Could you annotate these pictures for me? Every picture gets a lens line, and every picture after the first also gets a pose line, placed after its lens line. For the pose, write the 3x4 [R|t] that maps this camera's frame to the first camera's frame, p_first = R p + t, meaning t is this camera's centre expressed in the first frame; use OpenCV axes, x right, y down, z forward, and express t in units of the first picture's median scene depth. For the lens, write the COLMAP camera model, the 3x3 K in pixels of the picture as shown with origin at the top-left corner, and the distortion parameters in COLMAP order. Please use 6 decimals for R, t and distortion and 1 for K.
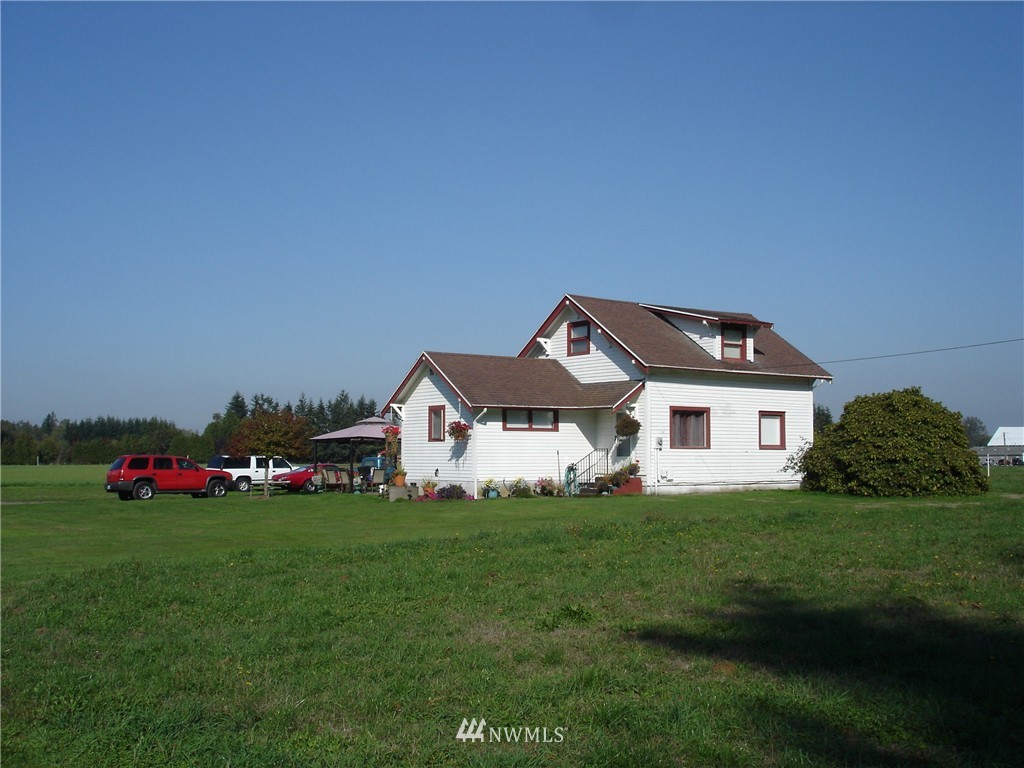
lens RADIAL K [[1149.3, 0, 512.2], [0, 1149.3, 381.7], [0, 0, 1]] dist [-0.050519, 0.000000]
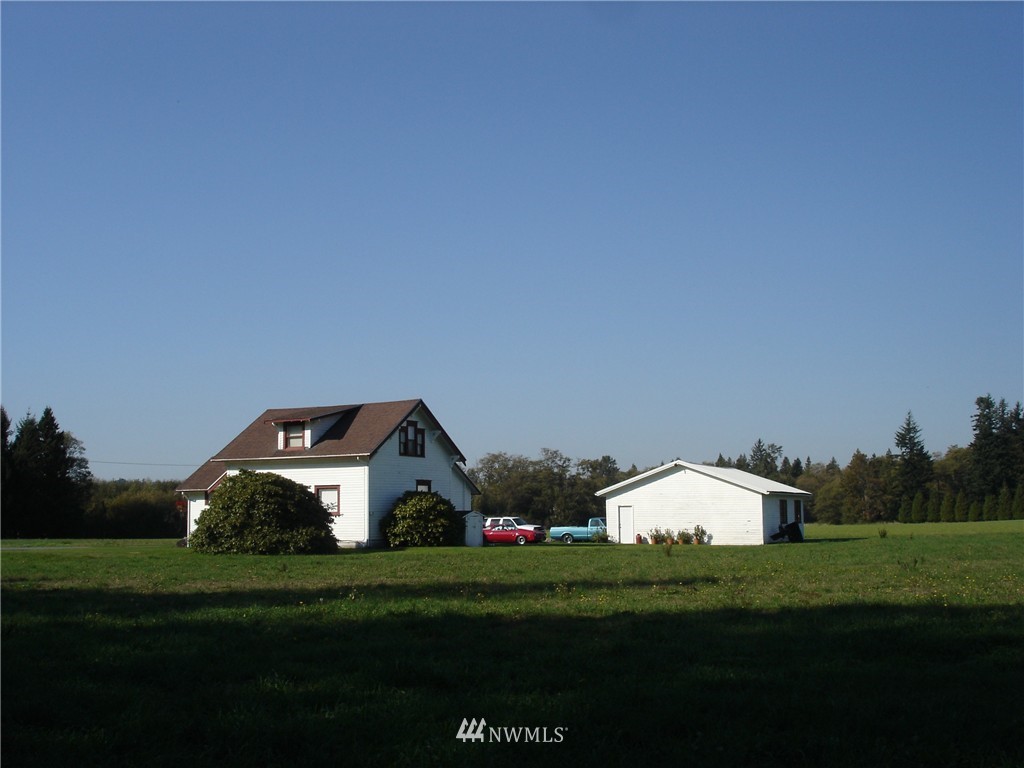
lens RADIAL K [[1149.3, 0, 514.3], [0, 1149.3, 382.3], [0, 0, 1]] dist [-0.050519, 0.000000]
pose [[0.400316, -0.109522, -0.909809, 1.584930], [0.070566, 0.993568, -0.088556, 0.042669], [0.913656, -0.028751, 0.405470, 0.729066]]
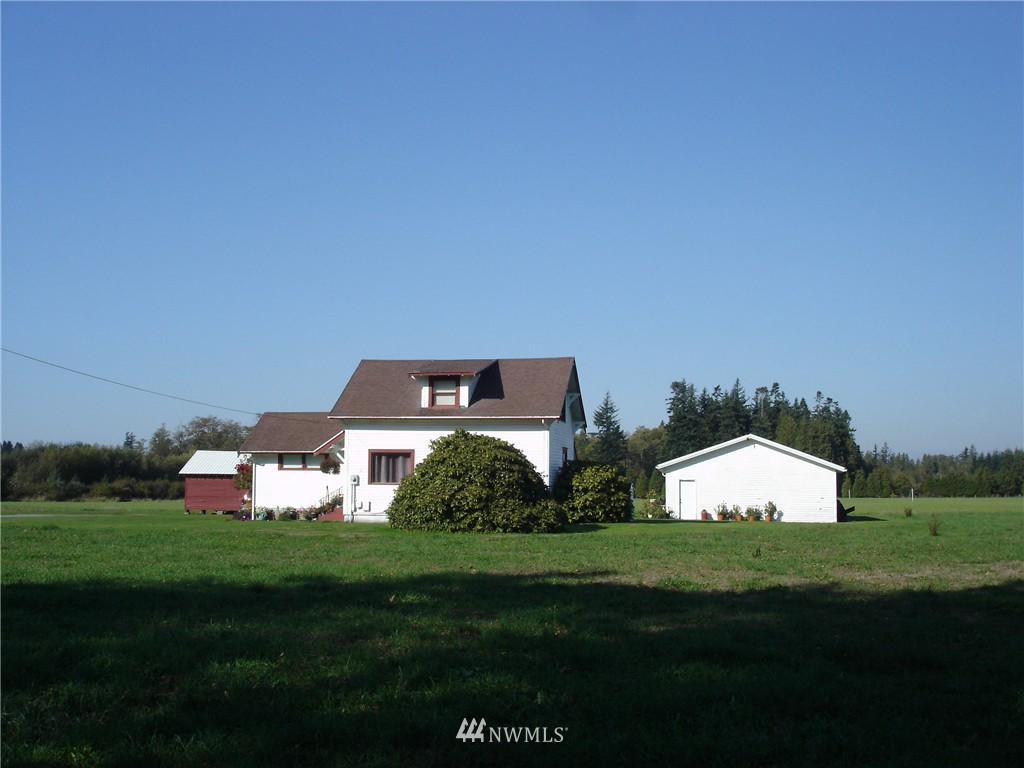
lens RADIAL K [[1149.3, 0, 512.9], [0, 1149.3, 389.3], [0, 0, 1]] dist [-0.050519, 0.000000]
pose [[0.659247, -0.056579, -0.749795, 1.144749], [0.040386, 0.998390, -0.039830, 0.012440], [0.750841, -0.004023, 0.660470, 0.312912]]
